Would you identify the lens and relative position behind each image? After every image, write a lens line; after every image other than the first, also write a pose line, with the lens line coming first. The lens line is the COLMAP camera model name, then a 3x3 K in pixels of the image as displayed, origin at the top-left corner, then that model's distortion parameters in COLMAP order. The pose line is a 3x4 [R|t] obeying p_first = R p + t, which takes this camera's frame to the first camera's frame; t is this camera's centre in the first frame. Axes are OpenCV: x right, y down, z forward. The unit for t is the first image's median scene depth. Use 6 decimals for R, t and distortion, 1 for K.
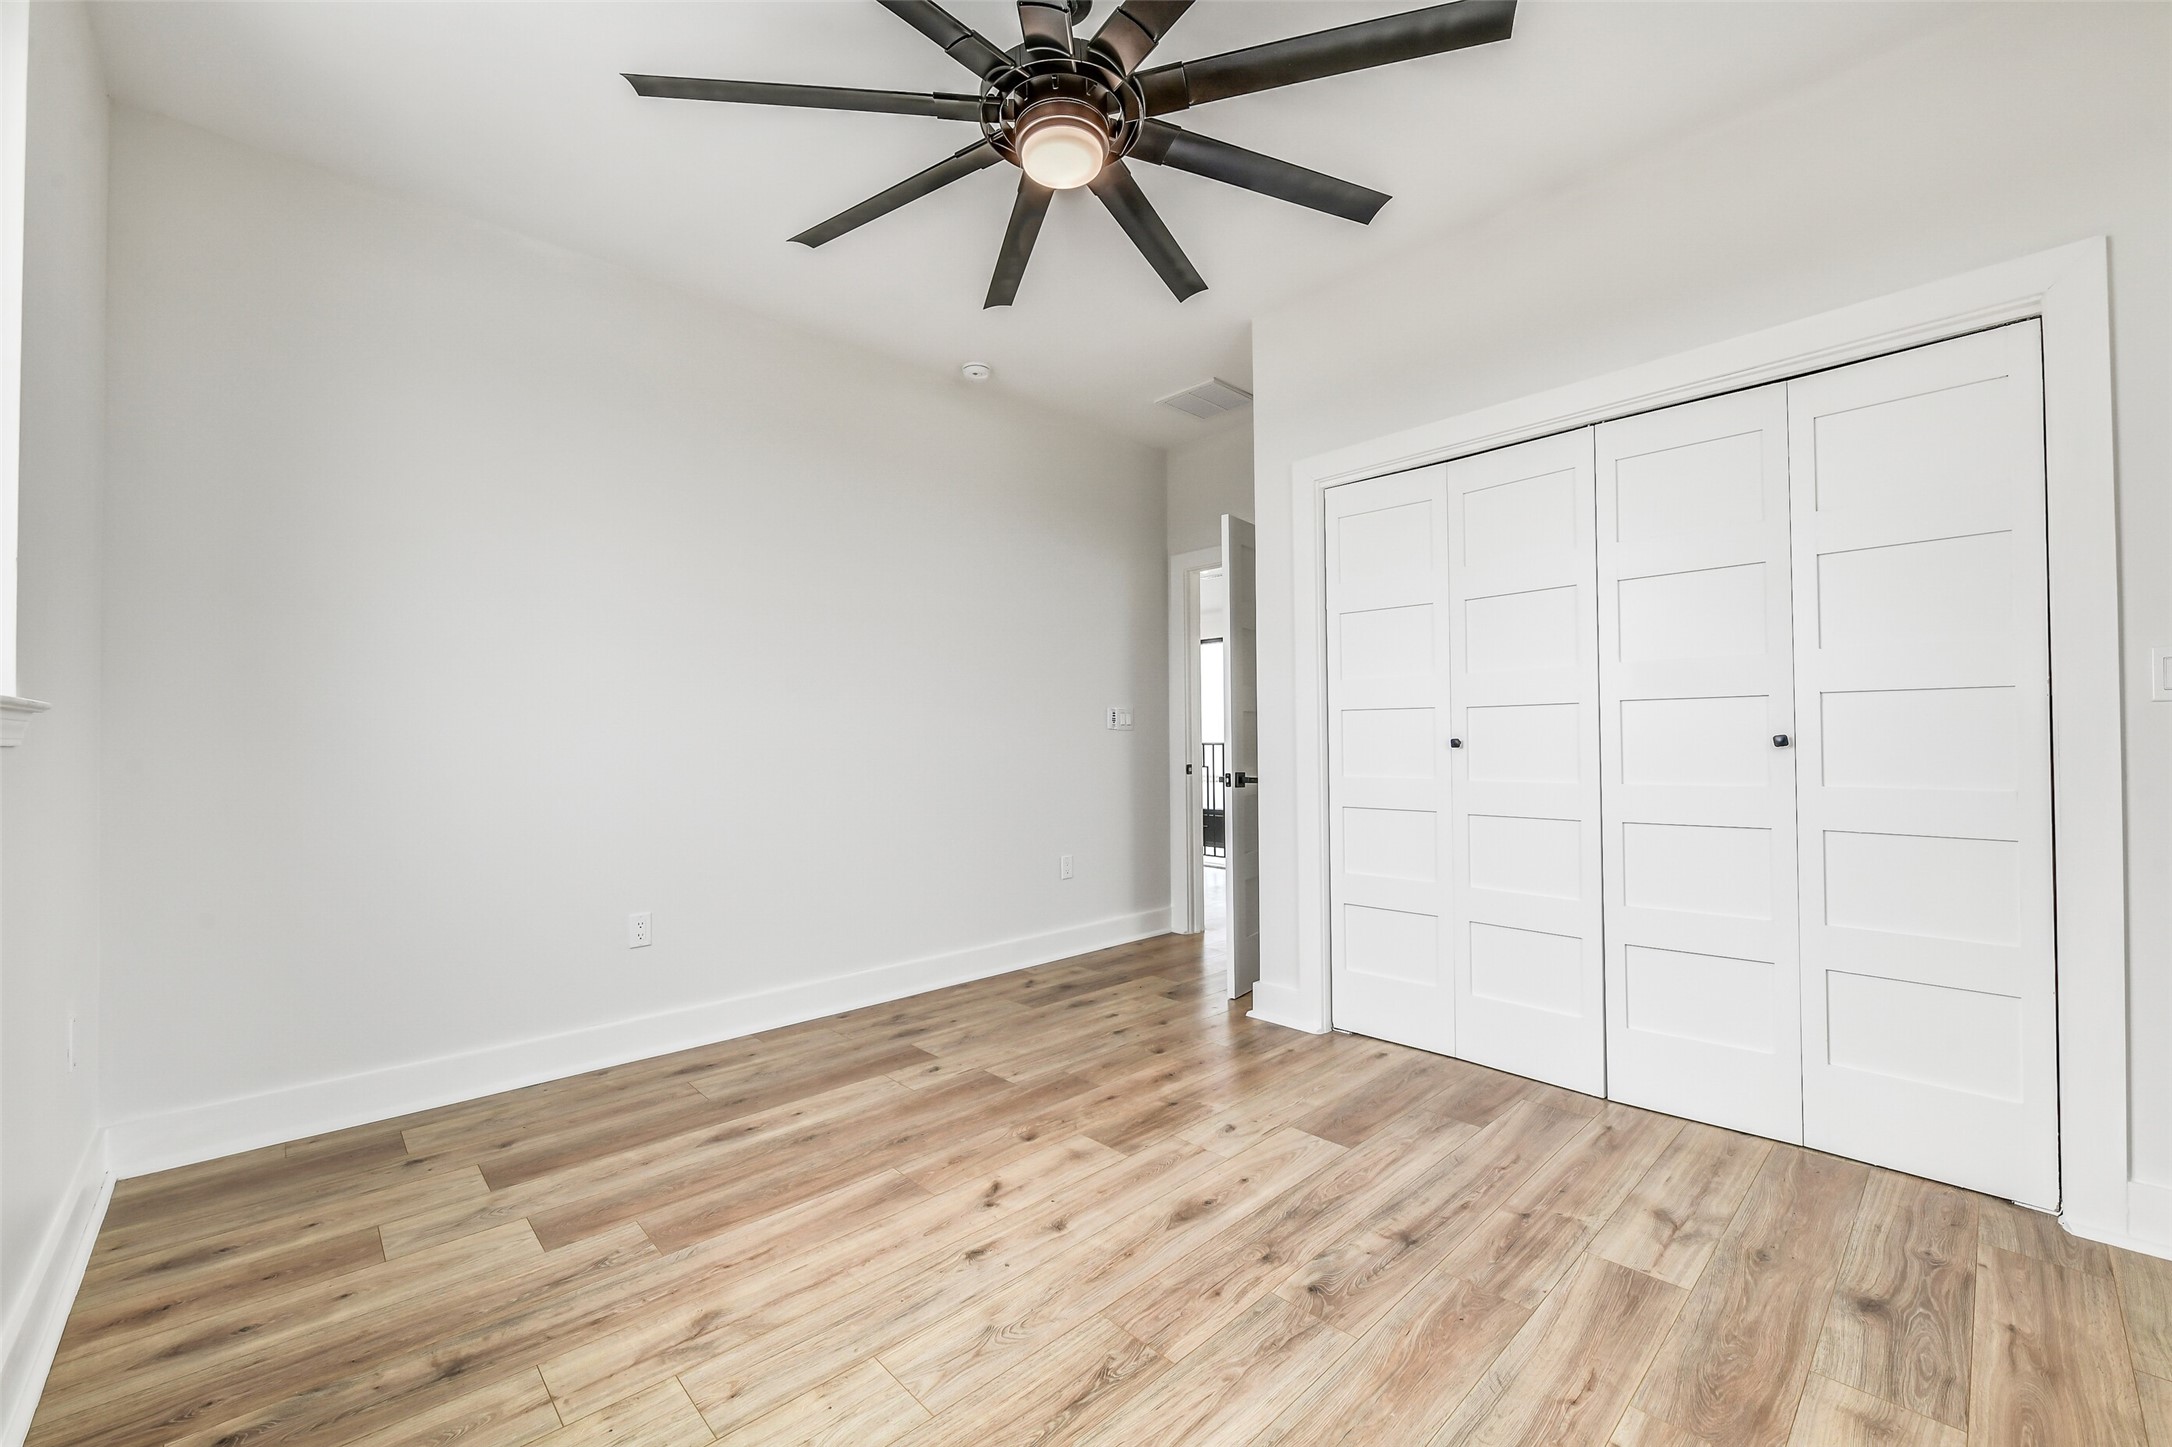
lens RADIAL K [[863.9, 0, 1082.1], [0, 863.9, 727.1], [0, 0, 1]] dist [-0.004330, -0.000999]
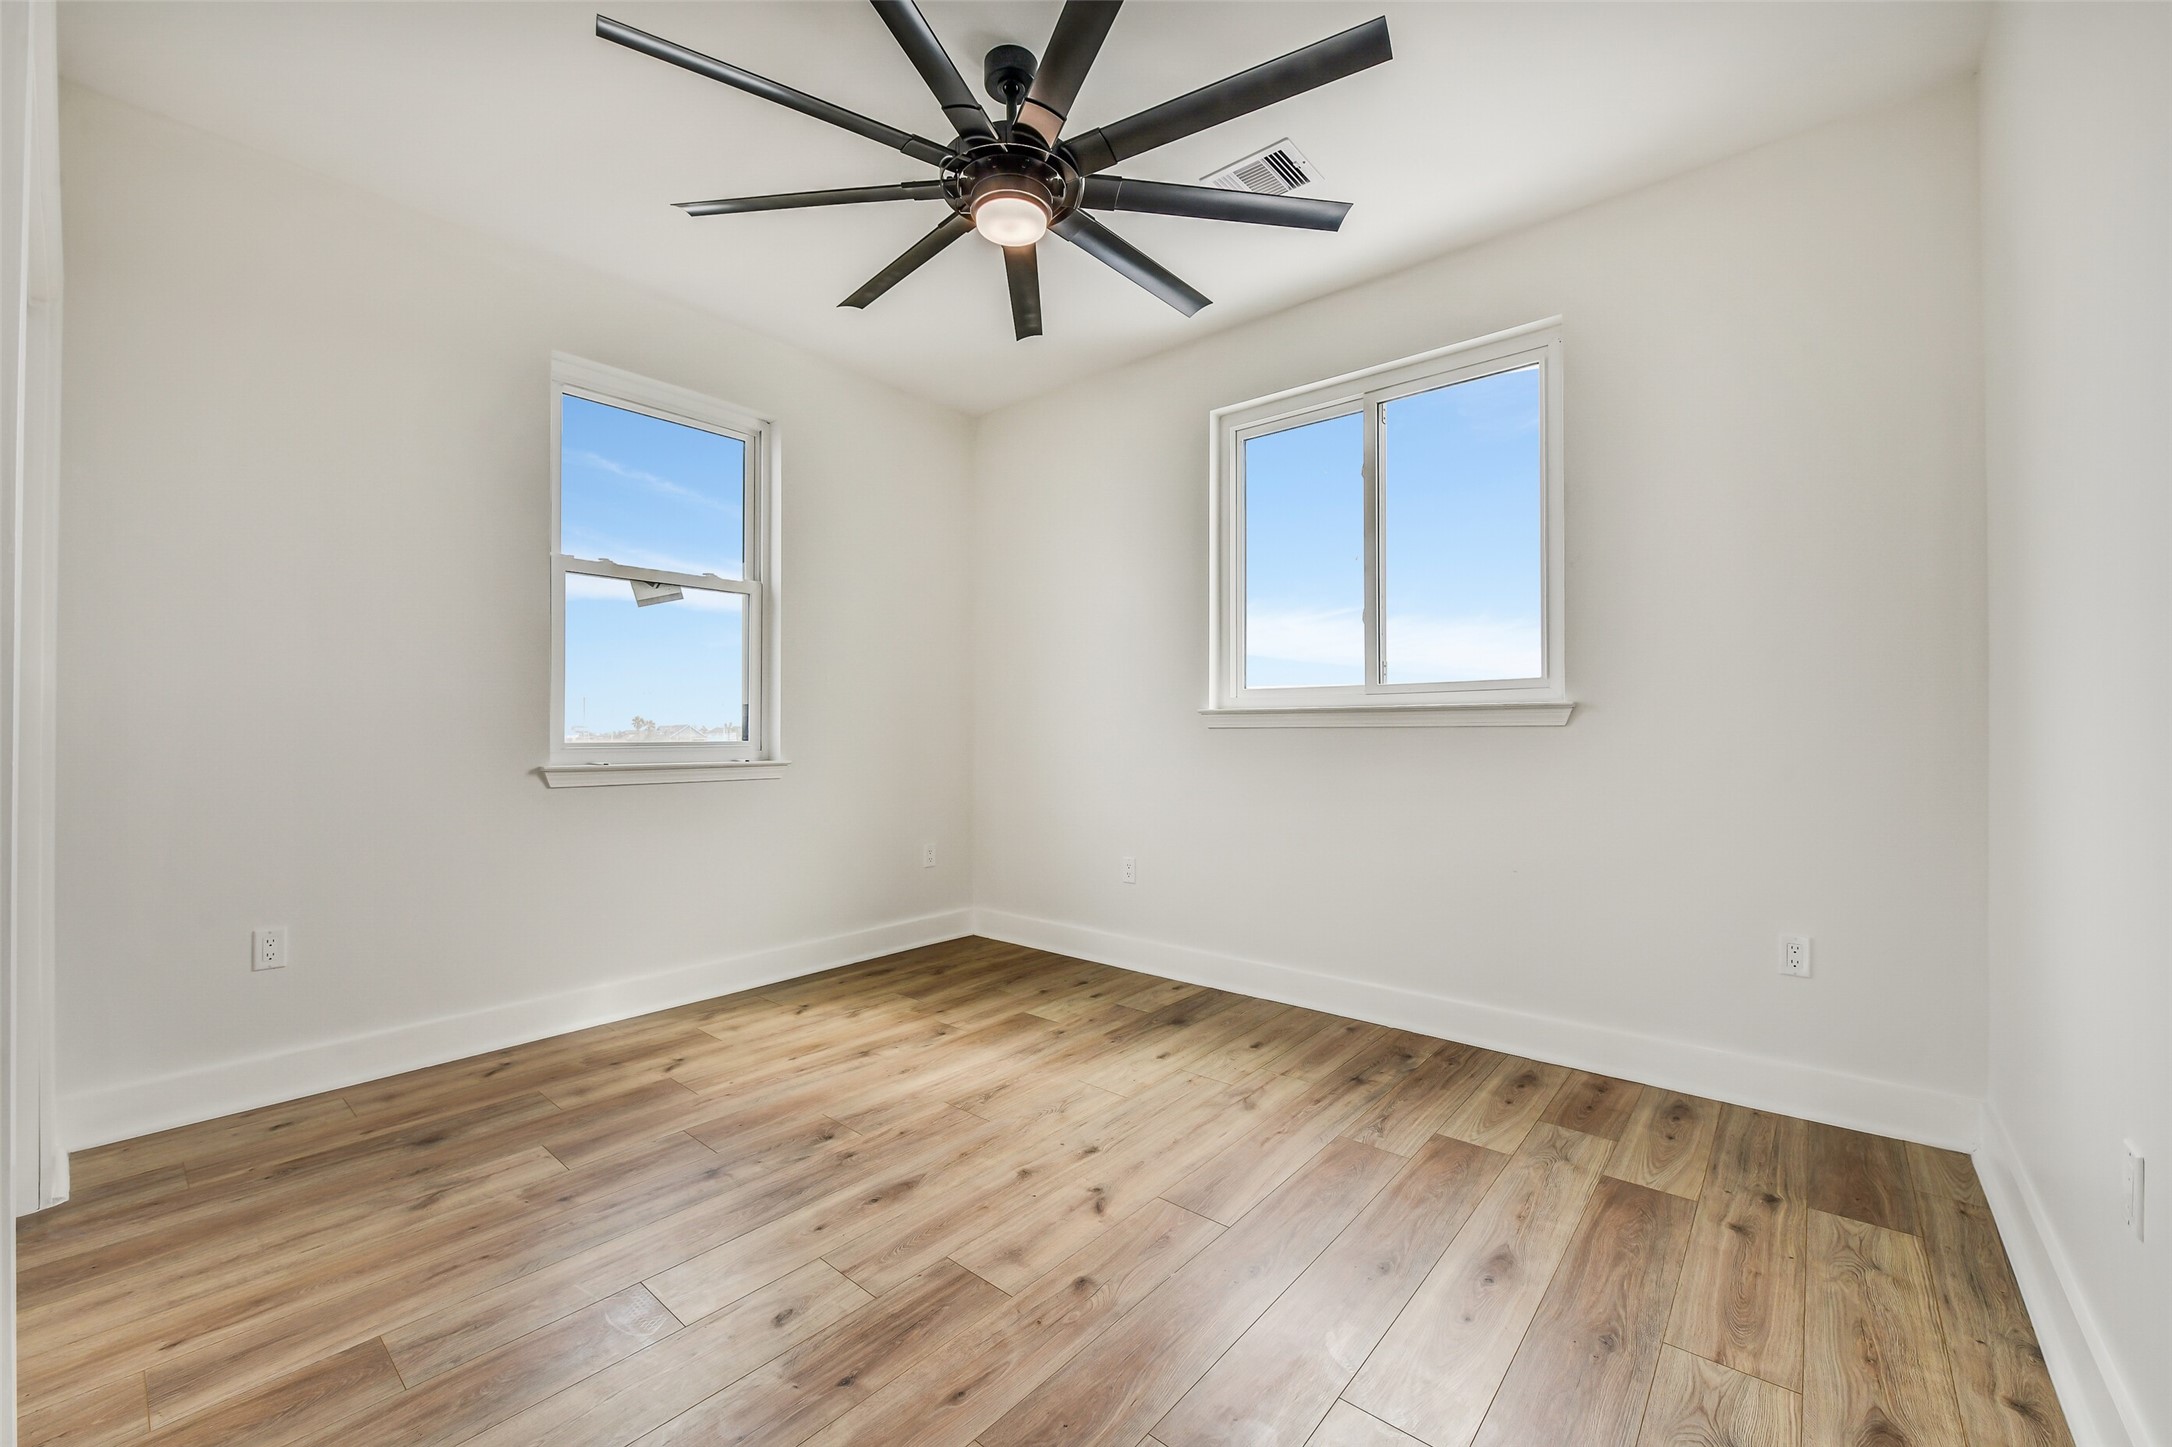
lens RADIAL K [[863.9, 0, 1082.1], [0, 863.9, 727.1], [0, 0, 1]] dist [-0.004330, -0.000999]
pose [[-0.993825, 0.009168, -0.110579, 0.016364], [0.011503, 0.999724, -0.020494, 0.040042], [0.110360, -0.021640, -0.993656, 2.092136]]
